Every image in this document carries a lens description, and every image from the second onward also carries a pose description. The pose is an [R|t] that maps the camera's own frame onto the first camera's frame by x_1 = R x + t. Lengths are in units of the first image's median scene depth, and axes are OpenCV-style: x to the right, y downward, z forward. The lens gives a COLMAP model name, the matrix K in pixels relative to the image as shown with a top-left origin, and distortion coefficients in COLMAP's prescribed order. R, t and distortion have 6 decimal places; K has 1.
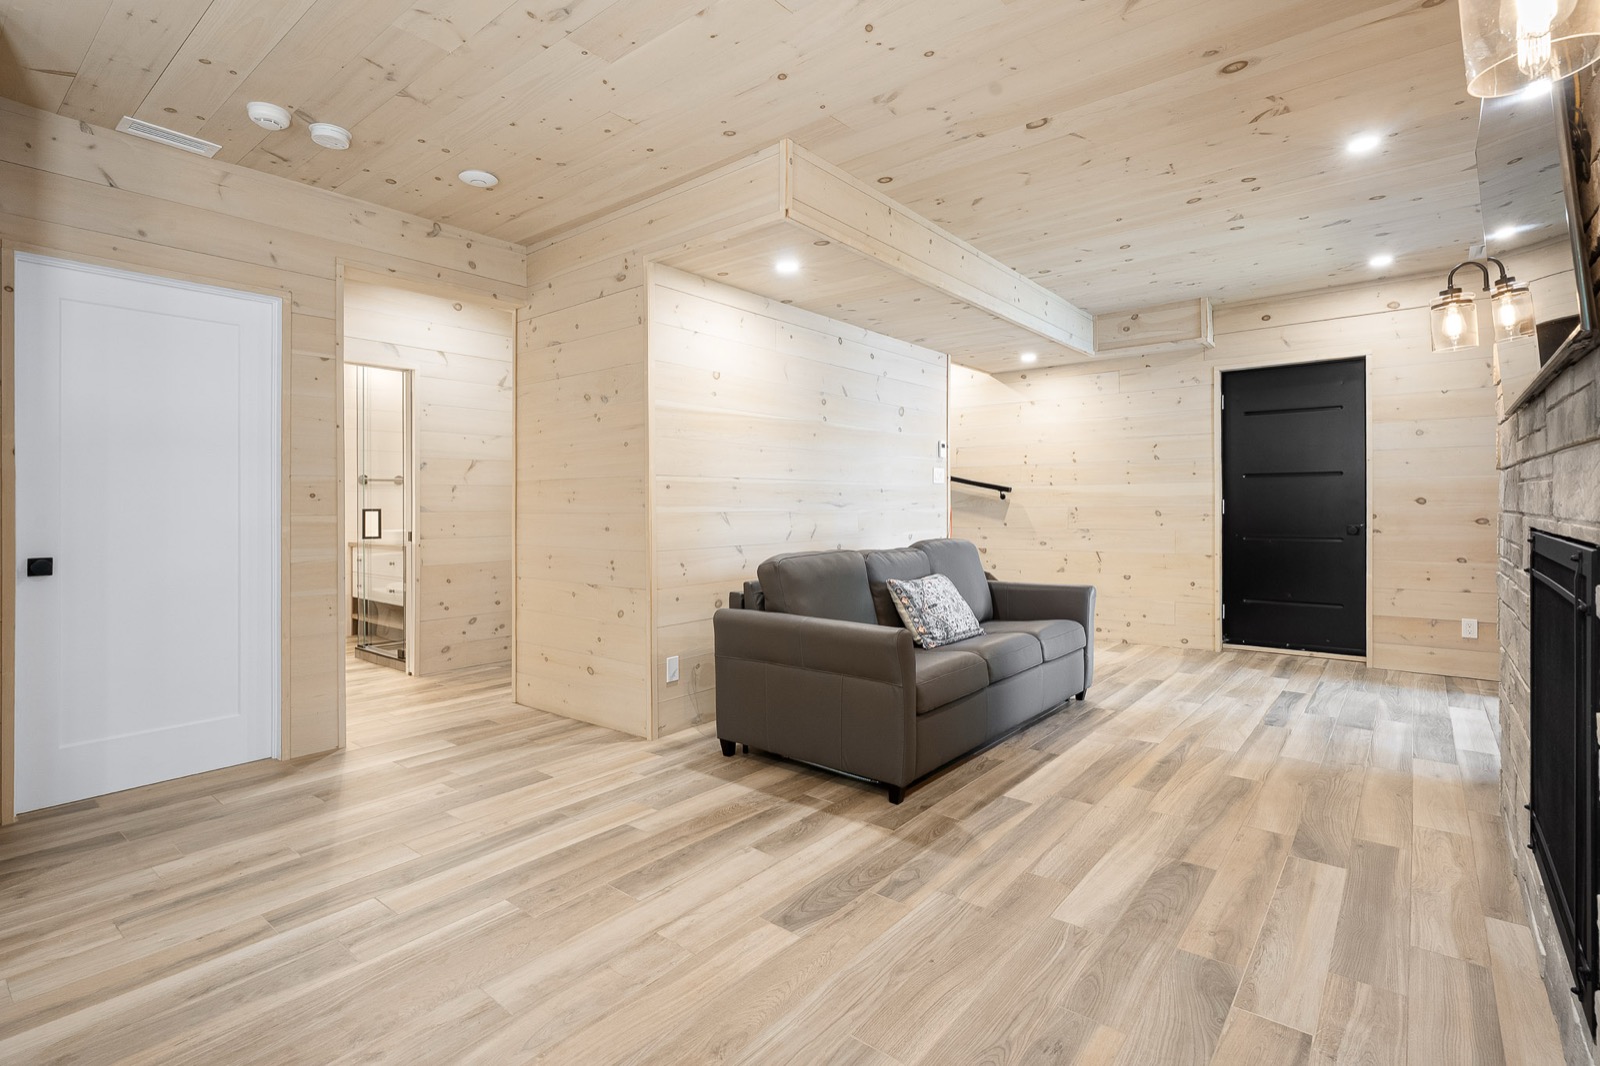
lens RADIAL K [[757.9, 0, 801.9], [0, 757.9, 517.2], [0, 0, 1]] dist [-0.014996, 0.000681]
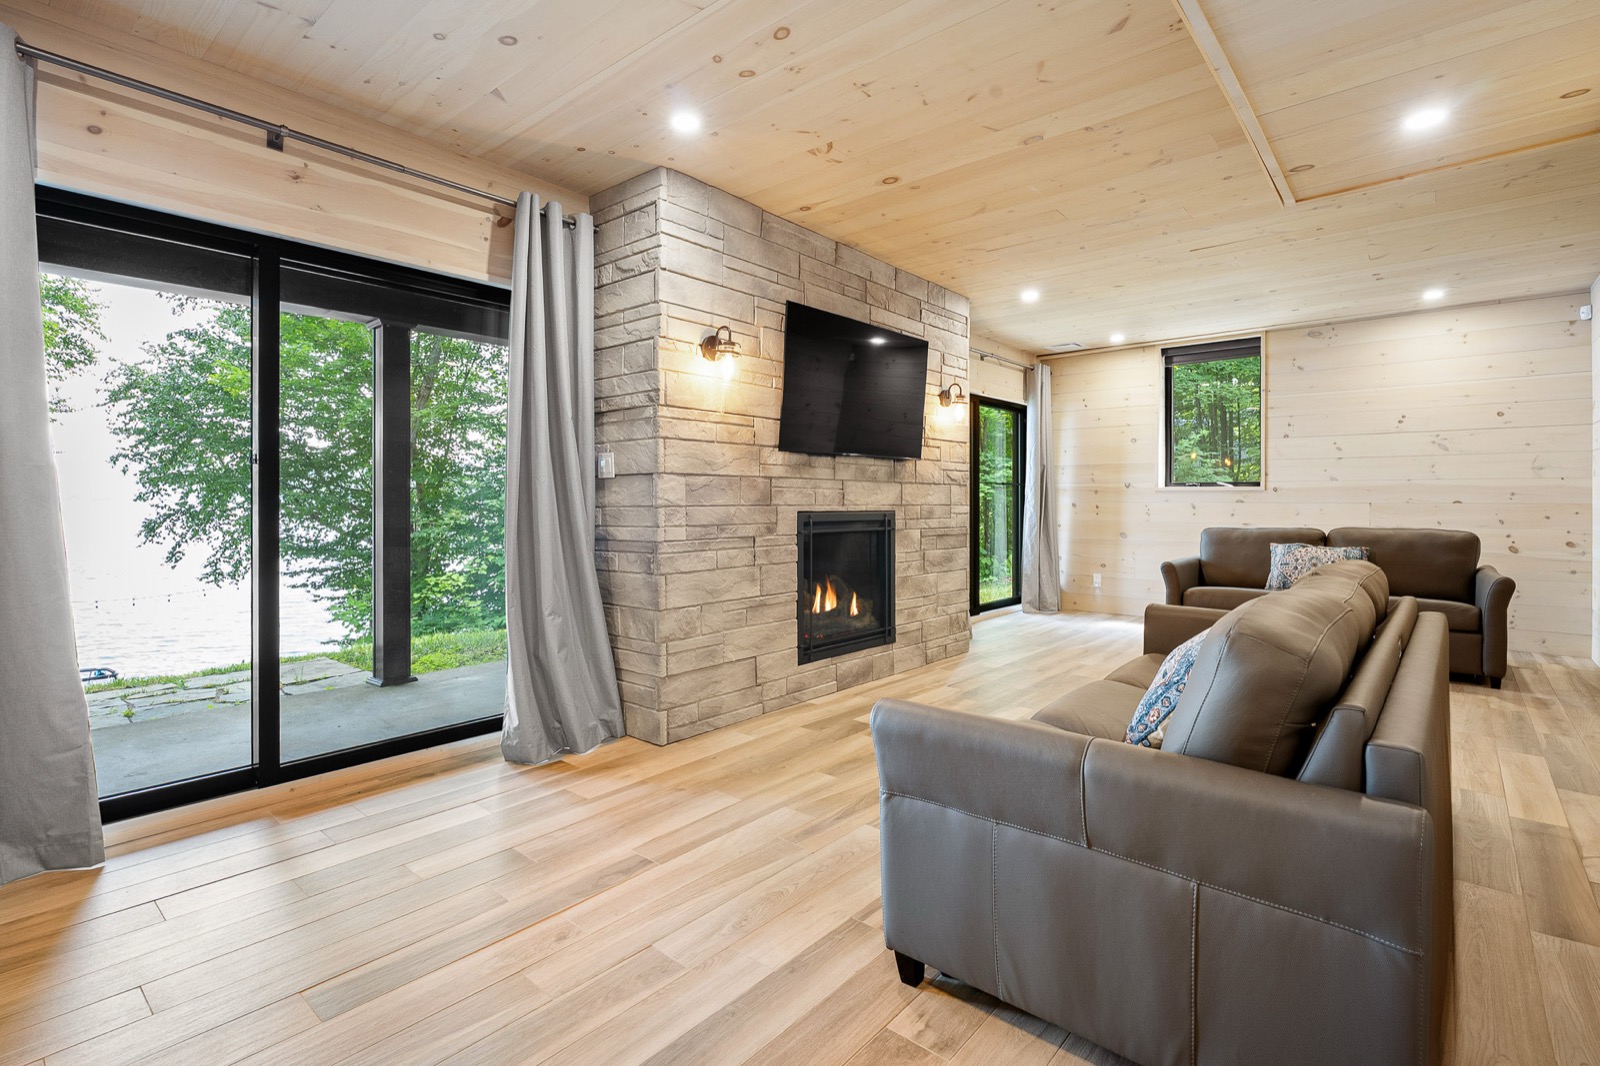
lens RADIAL K [[757.9, 0, 792.3], [0, 757.9, 499.8], [0, 0, 1]] dist [-0.014996, 0.000681]
pose [[-0.999250, 0.007208, 0.038044, 0.702607], [0.007812, 0.999845, 0.015761, -0.041219], [-0.037925, 0.016047, -0.999152, 2.371067]]
